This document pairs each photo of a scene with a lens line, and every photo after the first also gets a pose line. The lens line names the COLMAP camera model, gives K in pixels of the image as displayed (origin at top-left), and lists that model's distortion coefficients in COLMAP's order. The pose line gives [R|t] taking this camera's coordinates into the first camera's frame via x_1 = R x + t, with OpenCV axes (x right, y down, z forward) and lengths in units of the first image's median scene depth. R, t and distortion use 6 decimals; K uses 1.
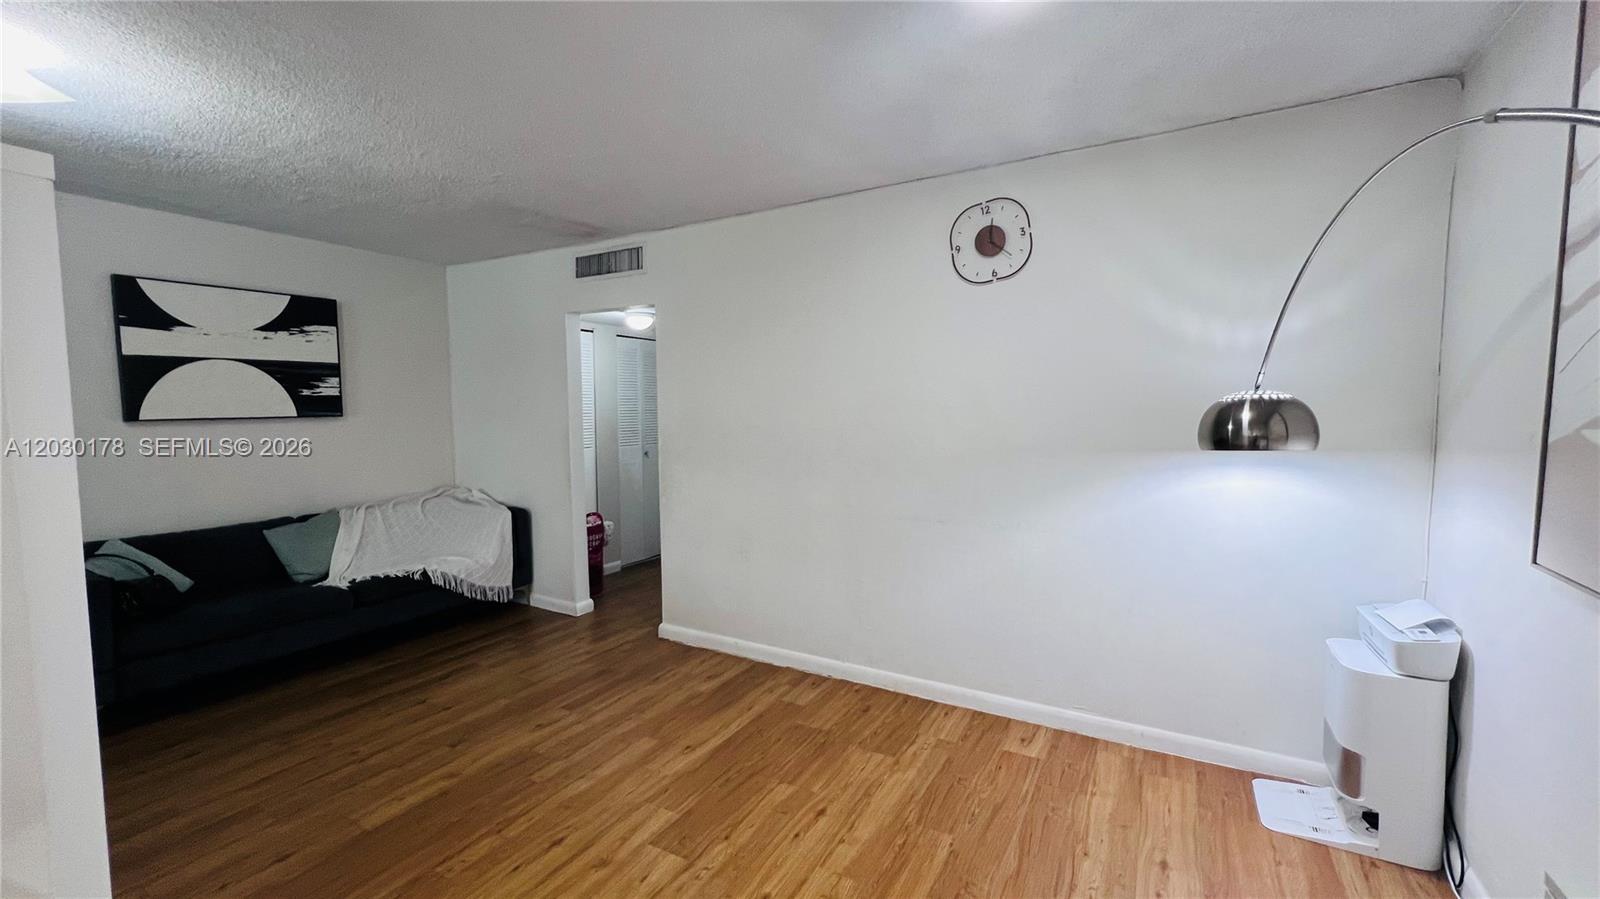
lens RADIAL K [[640.1, 0, 800.0], [0, 640.1, 449.5], [0, 0, 1]] dist [-0.000417, 0.000576]
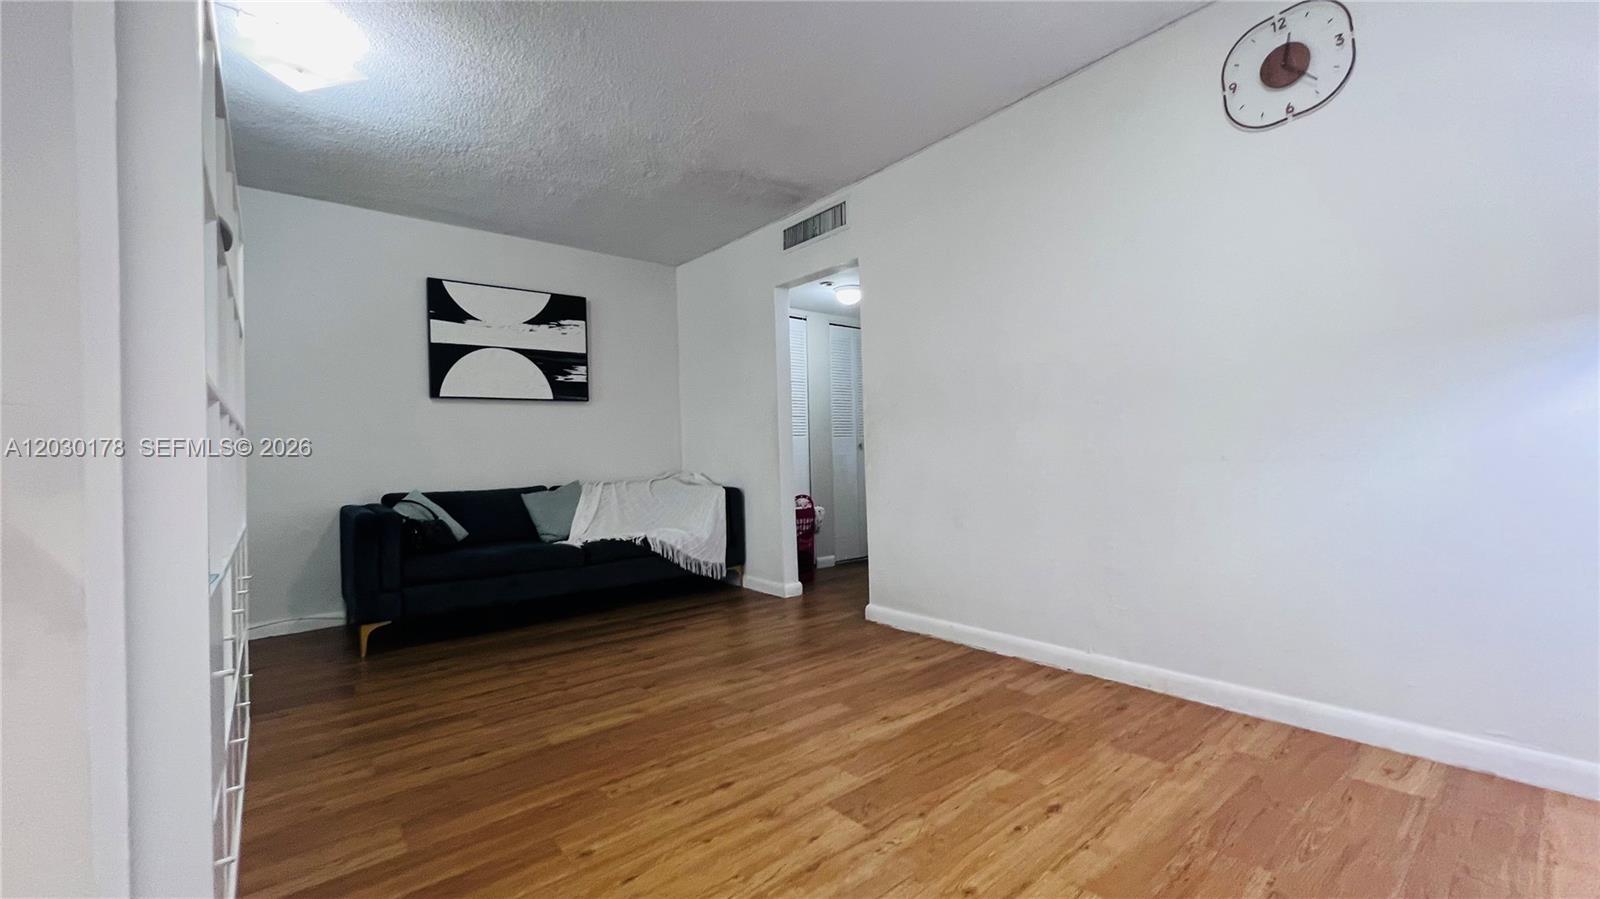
lens RADIAL K [[640.1, 0, 800.0], [0, 640.1, 449.5], [0, 0, 1]] dist [-0.000417, 0.000576]
pose [[0.936222, -0.024905, -0.350525, 0.018679], [-0.001290, 0.997235, -0.074297, 0.144161], [0.351406, 0.070011, 0.933602, 0.126669]]
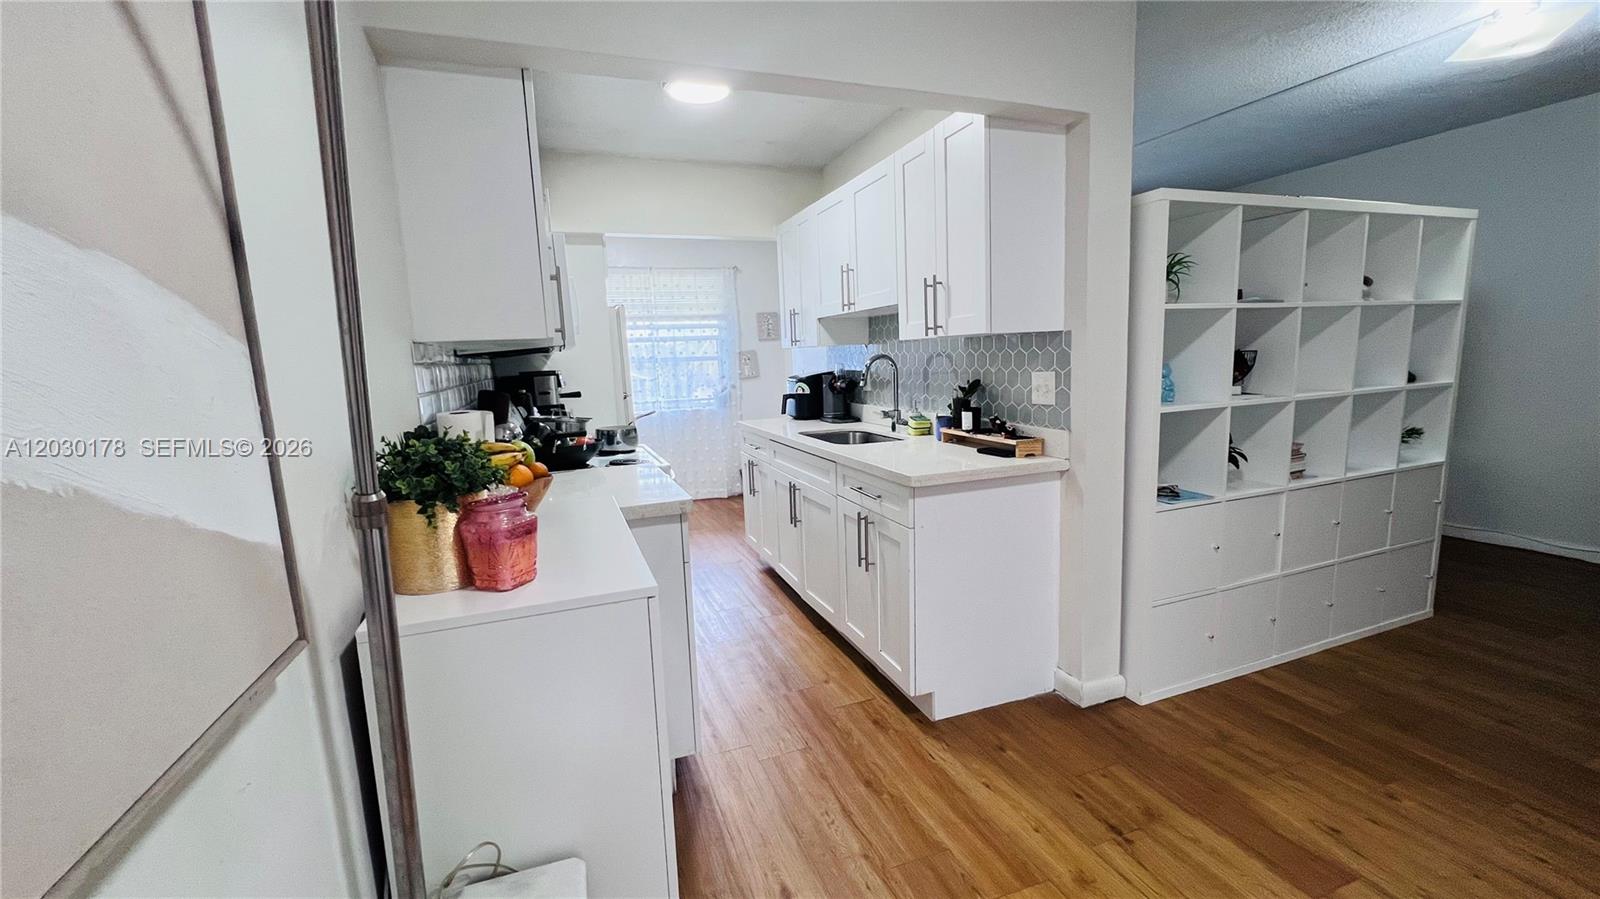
lens RADIAL K [[645.3, 0, 797.5], [0, 645.3, 450.1], [0, 0, 1]] dist [-0.000786, 0.000124]
pose [[-0.631848, 0.142927, -0.761800, 0.409687], [-0.009596, 0.981333, 0.192074, 0.005249], [0.775033, 0.128672, -0.618682, 0.430697]]
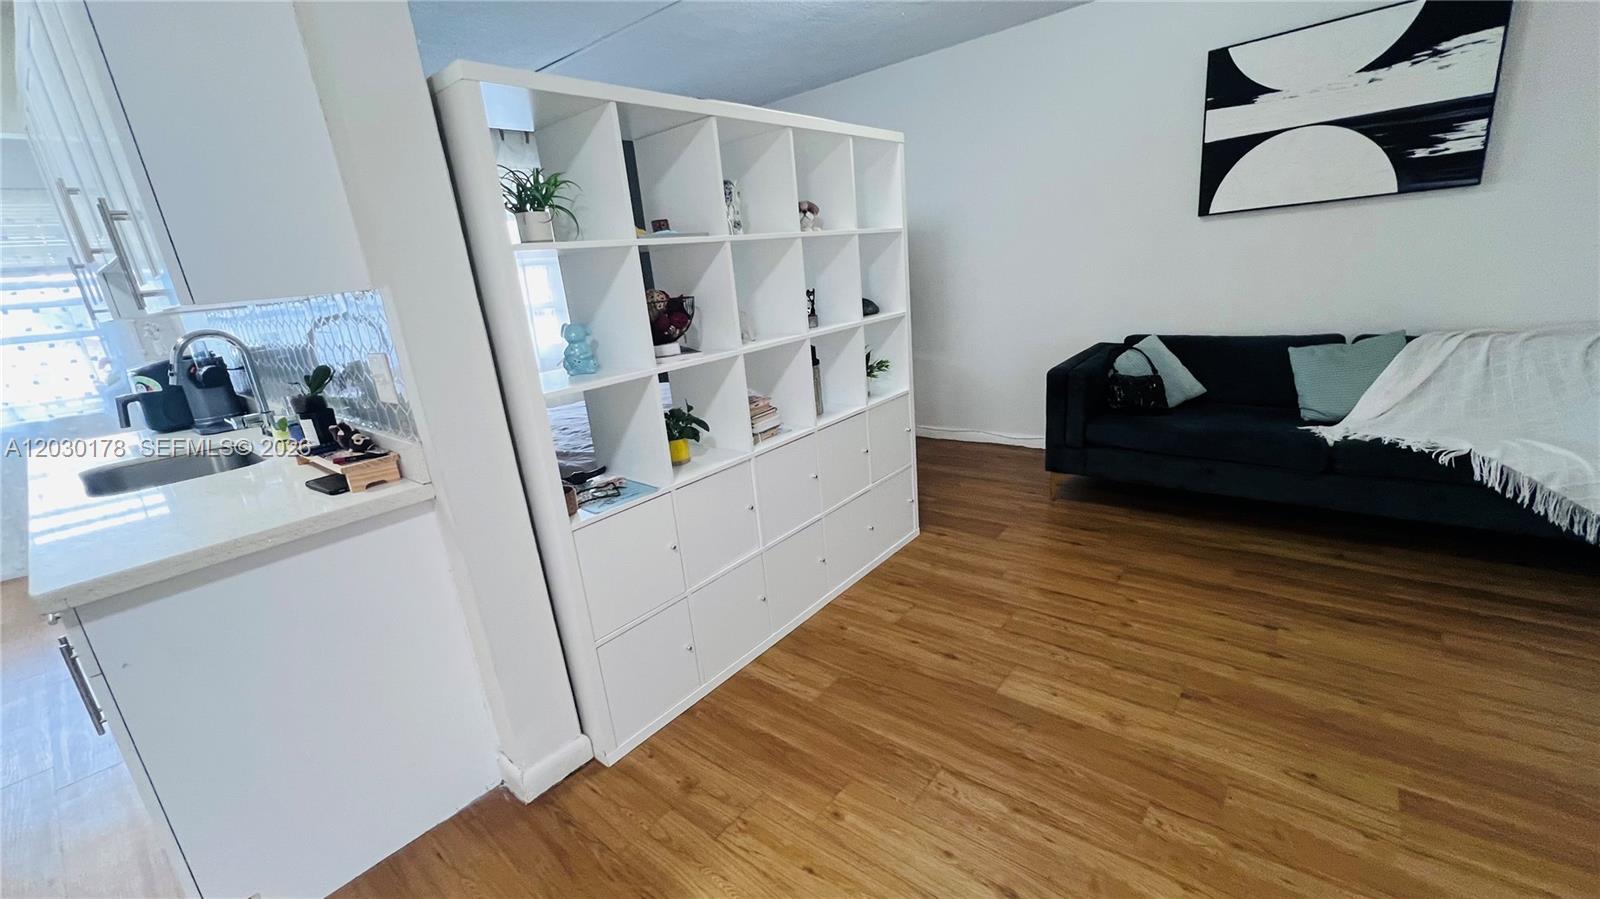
lens RADIAL K [[640.1, 0, 800.0], [0, 640.1, 449.5], [0, 0, 1]] dist [-0.000417, 0.000576]
pose [[-0.162317, 0.295267, -0.941526, 0.084450], [0.025681, 0.955120, 0.295103, -0.007407], [0.986404, 0.023721, -0.162615, 0.566839]]
